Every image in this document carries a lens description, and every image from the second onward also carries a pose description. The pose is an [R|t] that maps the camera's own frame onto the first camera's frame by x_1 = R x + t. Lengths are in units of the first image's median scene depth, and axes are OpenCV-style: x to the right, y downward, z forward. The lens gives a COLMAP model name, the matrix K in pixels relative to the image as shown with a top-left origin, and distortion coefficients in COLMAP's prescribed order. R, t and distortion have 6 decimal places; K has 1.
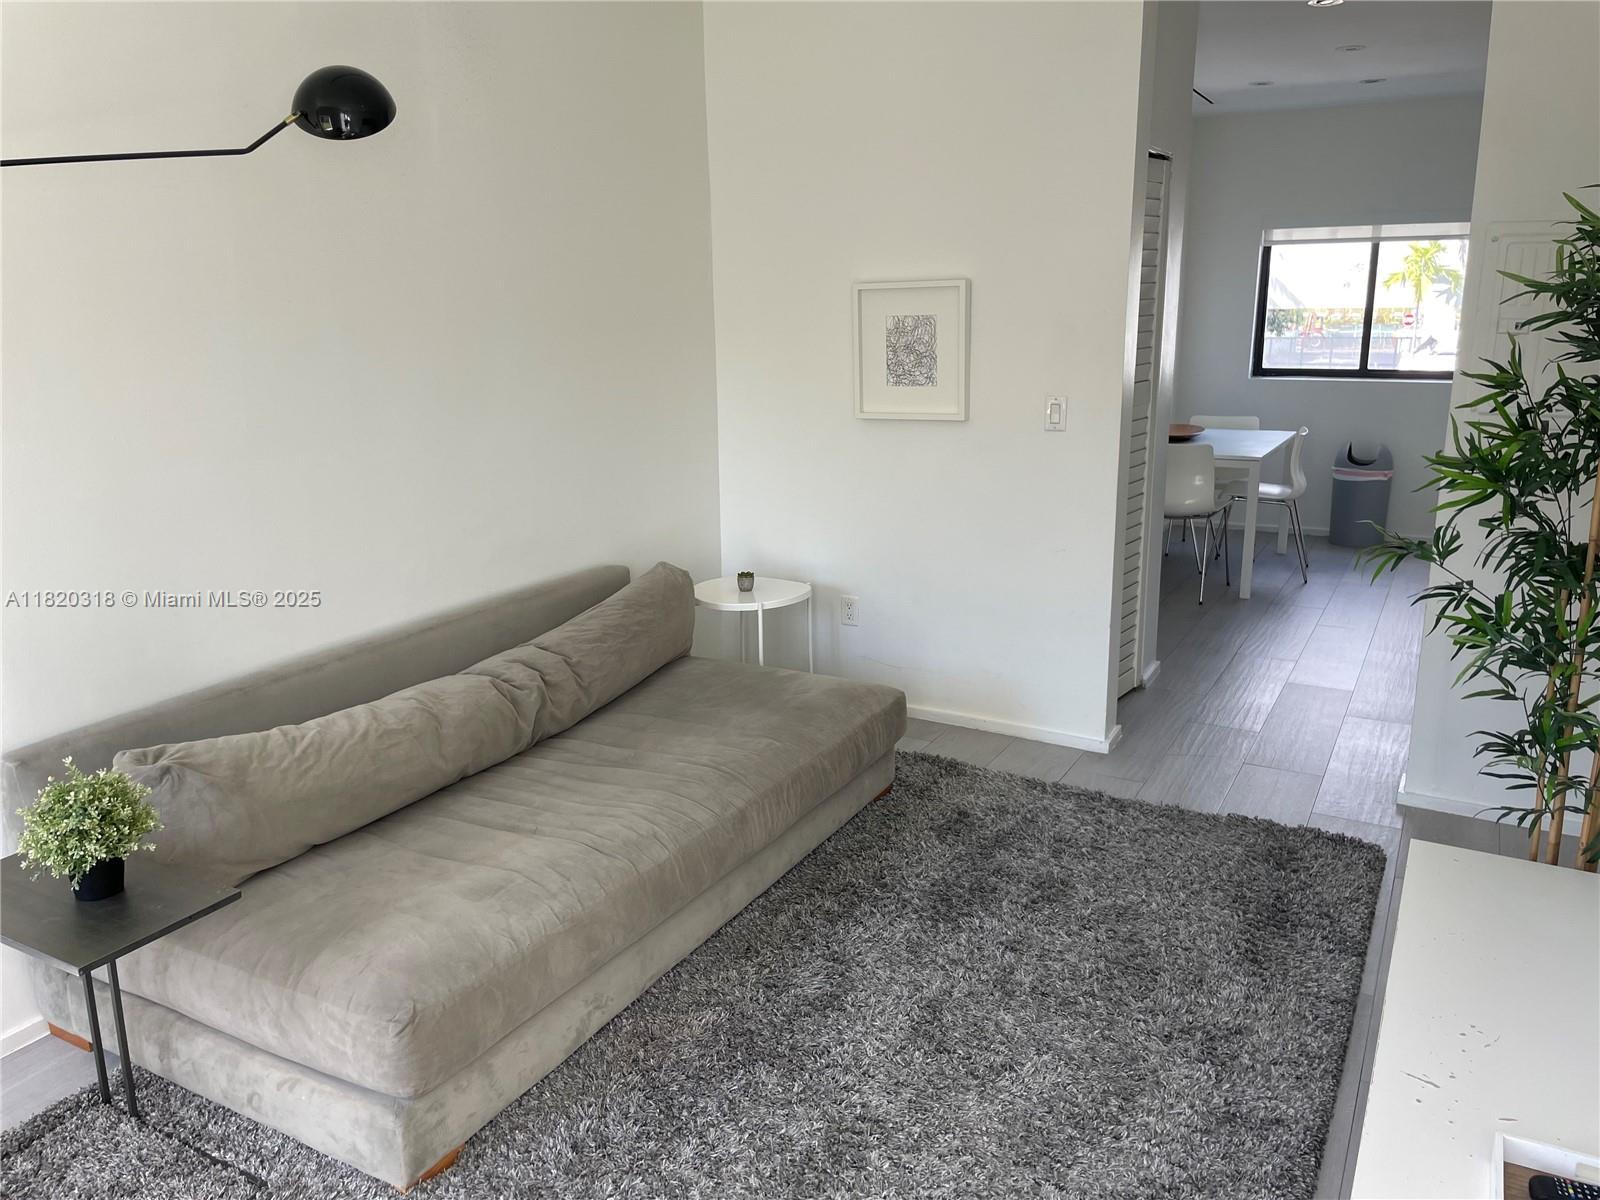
lens RADIAL K [[1231.1, 0, 798.7], [0, 1231.1, 590.5], [0, 0, 1]] dist [0.042688, -0.032227]
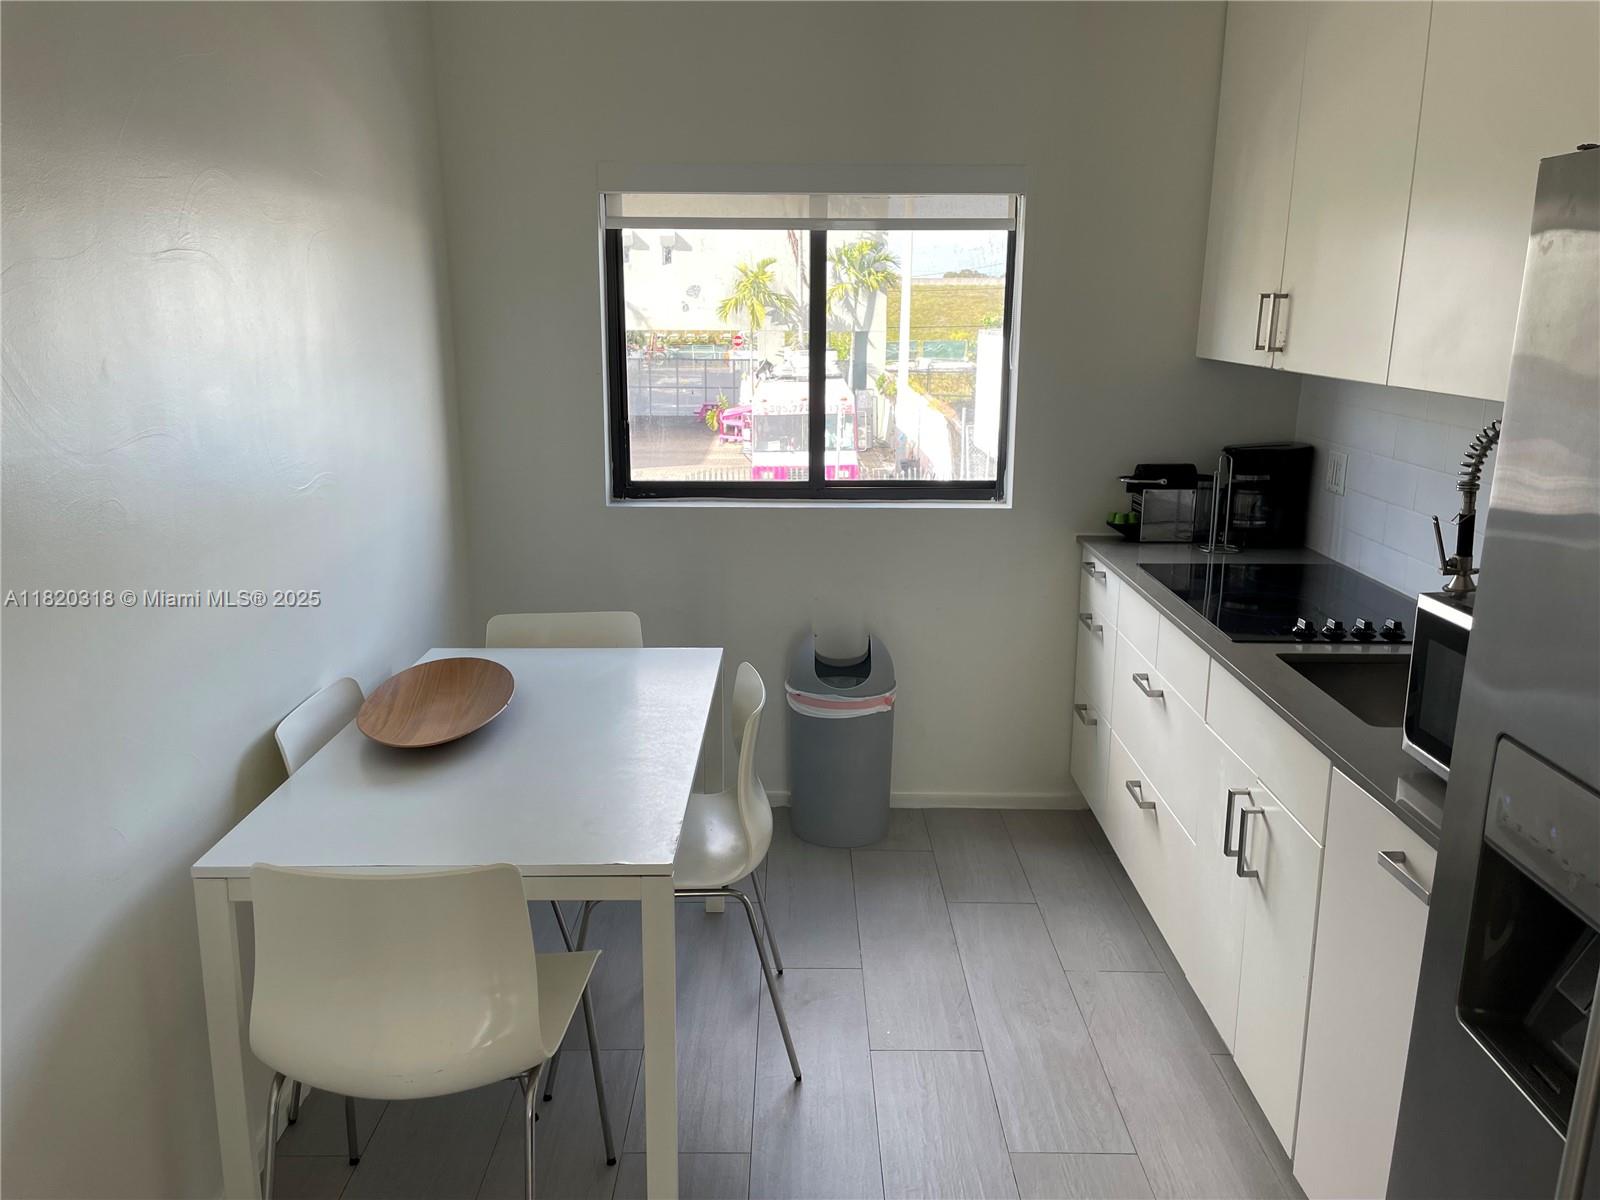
lens RADIAL K [[1231.1, 0, 797.3], [0, 1231.1, 603.5], [0, 0, 1]] dist [0.042688, -0.032227]
pose [[0.878521, -0.095864, 0.467986, 0.204767], [0.097405, 0.995024, 0.020973, -0.138242], [-0.467668, 0.027159, 0.883487, 0.553792]]
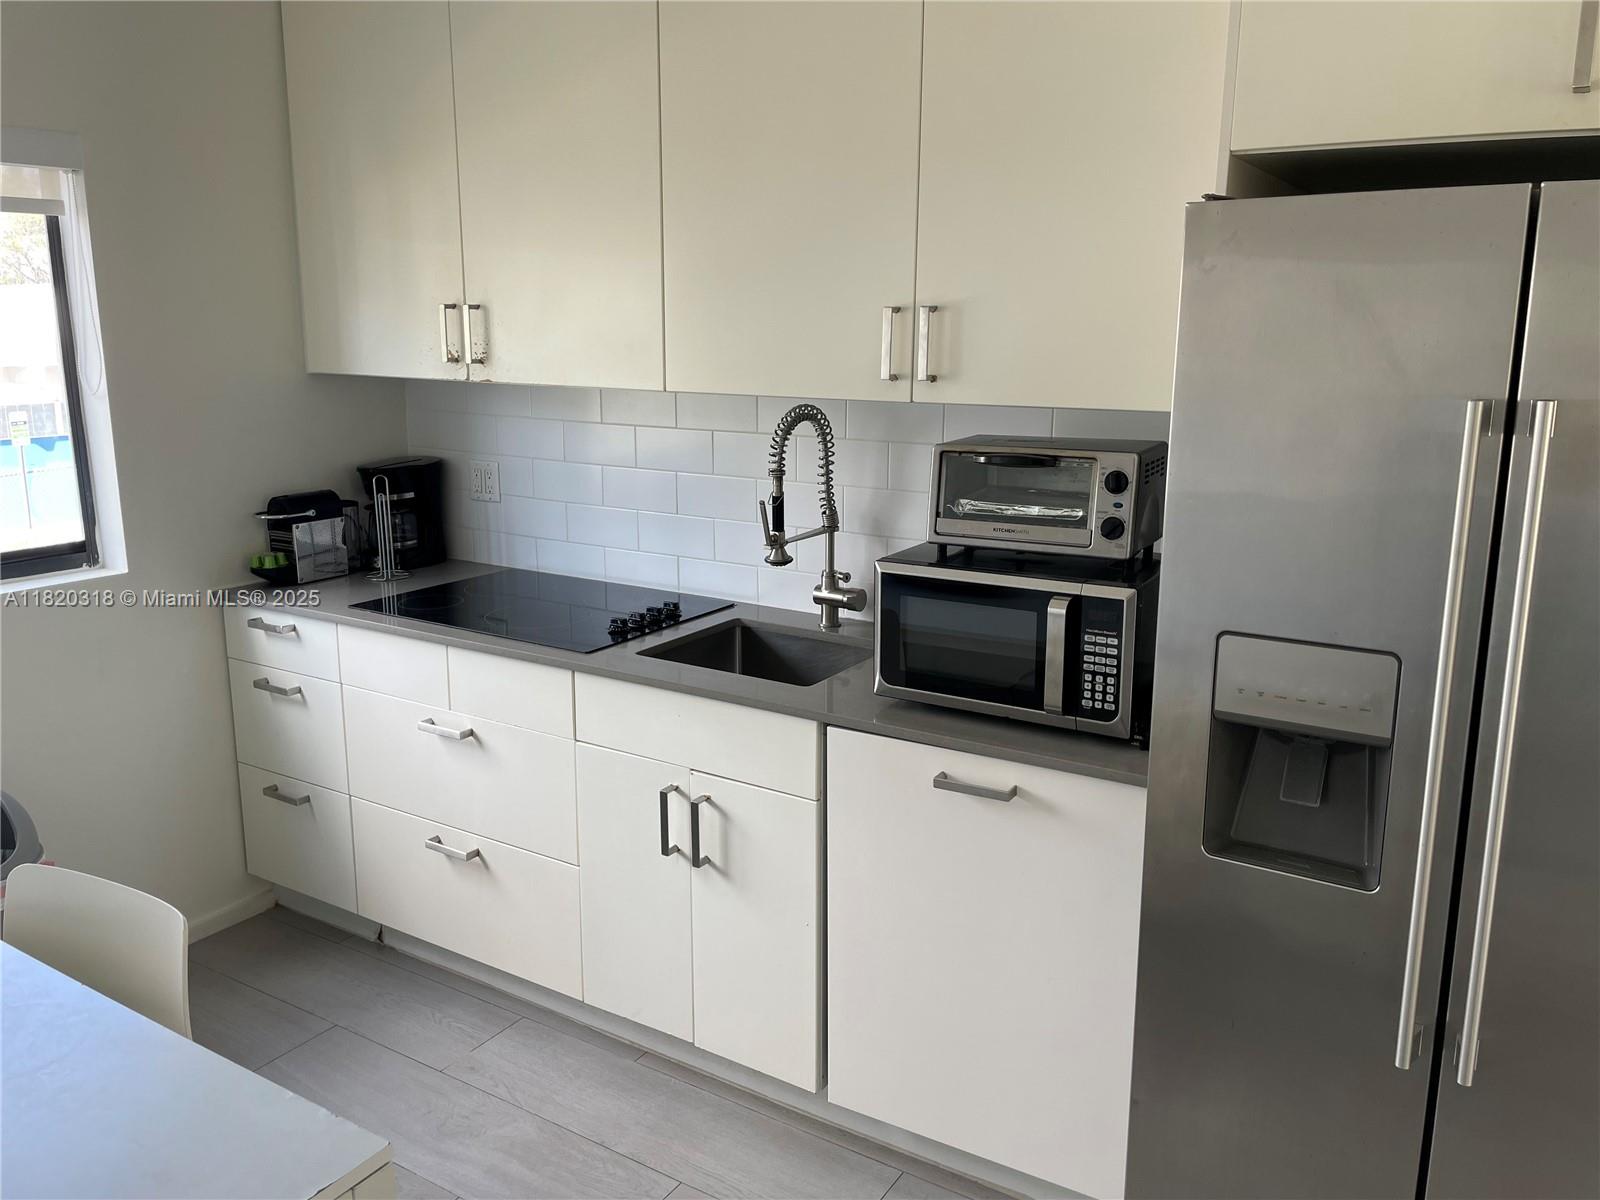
lens RADIAL K [[1231.1, 0, 806.2], [0, 1231.1, 595.0], [0, 0, 1]] dist [0.042688, -0.032227]
pose [[0.040395, -0.199957, 0.978972, 0.151265], [0.231159, 0.955061, 0.185535, -0.168867], [-0.972077, 0.218803, 0.084802, 0.690361]]
